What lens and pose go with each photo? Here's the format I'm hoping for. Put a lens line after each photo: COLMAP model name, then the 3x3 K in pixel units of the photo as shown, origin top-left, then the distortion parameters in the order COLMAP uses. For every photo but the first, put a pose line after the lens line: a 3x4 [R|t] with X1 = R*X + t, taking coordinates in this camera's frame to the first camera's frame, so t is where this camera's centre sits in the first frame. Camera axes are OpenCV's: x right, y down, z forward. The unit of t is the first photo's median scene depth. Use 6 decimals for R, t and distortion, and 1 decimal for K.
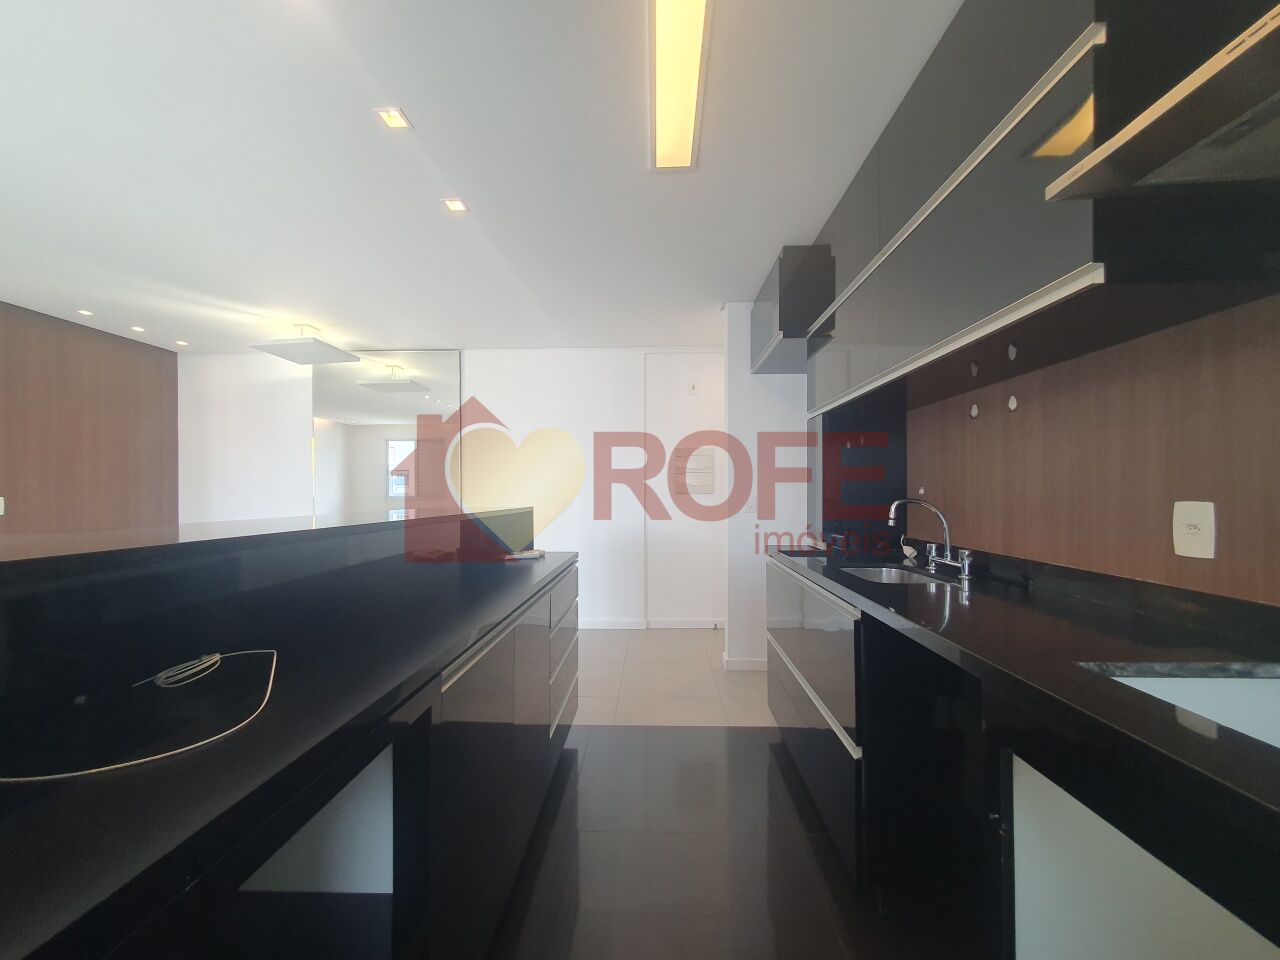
lens RADIAL K [[508.0, 0, 642.5], [0, 508.0, 495.4], [0, 0, 1]] dist [0.008495, -0.000188]
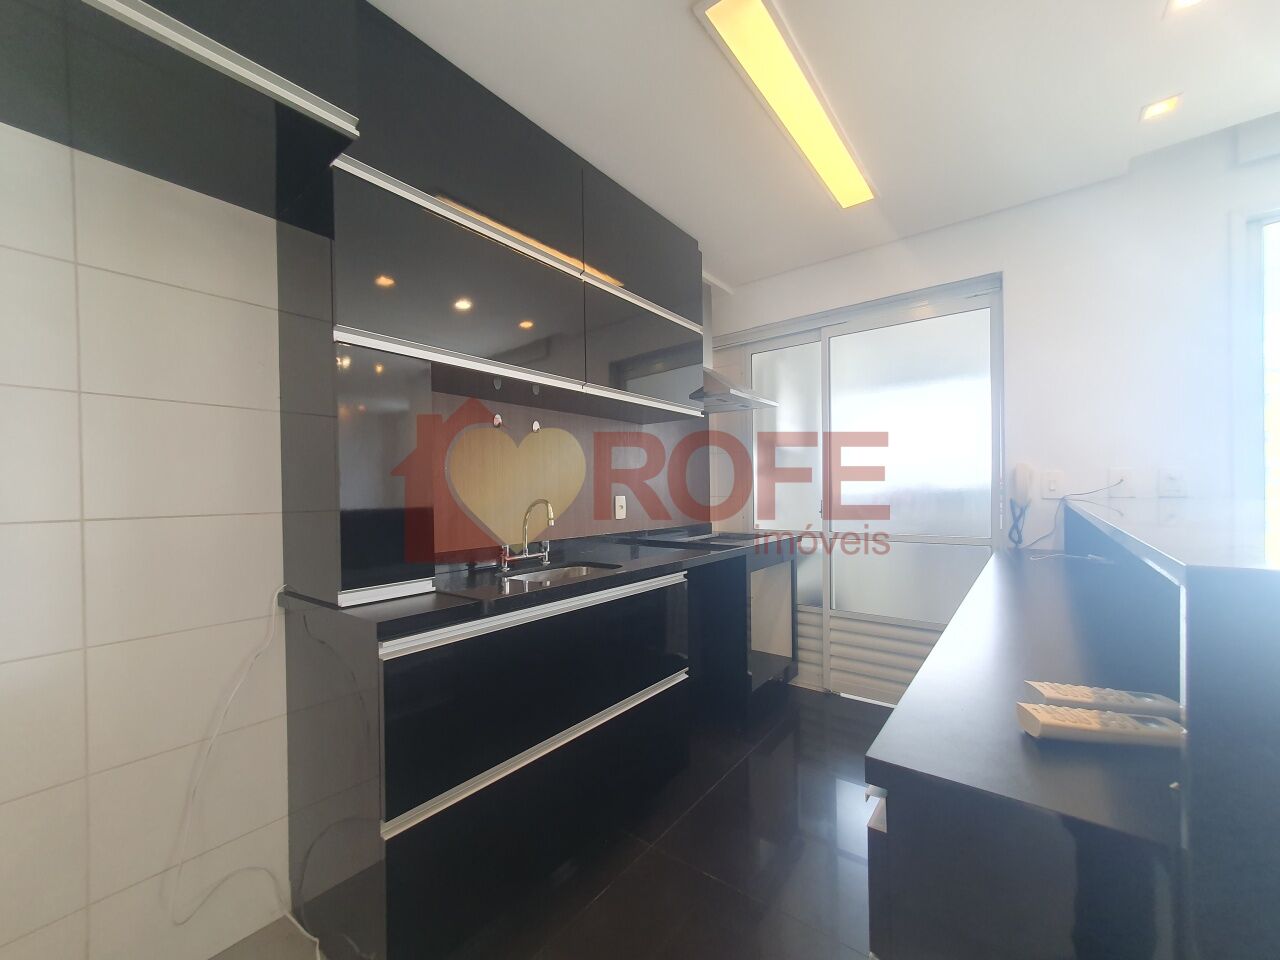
lens RADIAL K [[508.0, 0, 642.5], [0, 508.0, 495.4], [0, 0, 1]] dist [0.008495, -0.000188]
pose [[-0.802229, 0.000153, 0.597017, -0.257604], [0.014301, 0.999718, 0.018959, -0.019054], [-0.596846, 0.023747, -0.802004, 1.682829]]
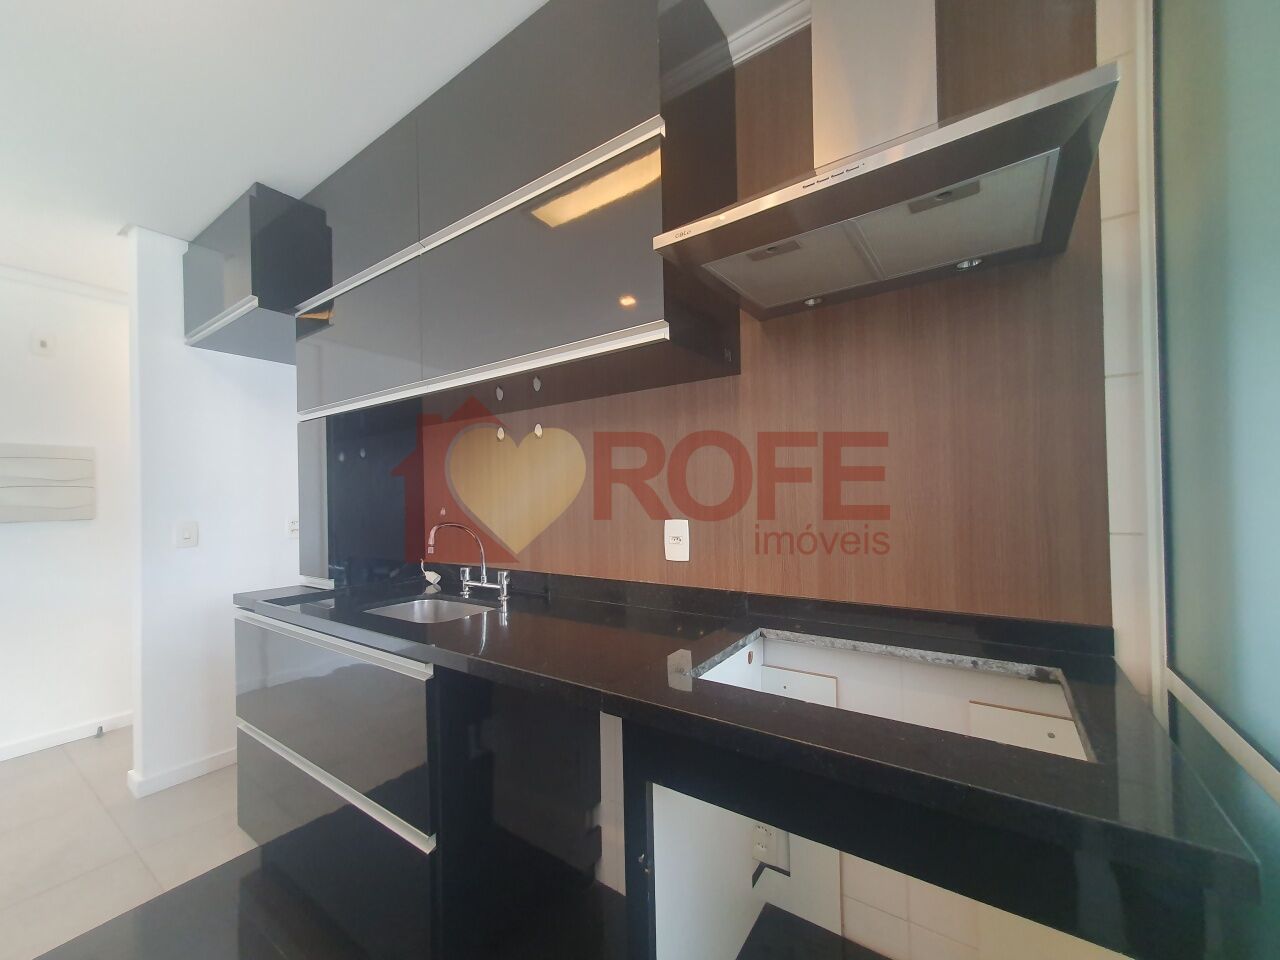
lens RADIAL K [[508.0, 0, 642.5], [0, 508.0, 495.4], [0, 0, 1]] dist [0.008495, -0.000188]
pose [[0.546248, -0.002752, 0.837619, -0.052792], [0.024979, 0.999603, -0.013006, -0.020727], [-0.837251, 0.028027, 0.546100, 0.199687]]
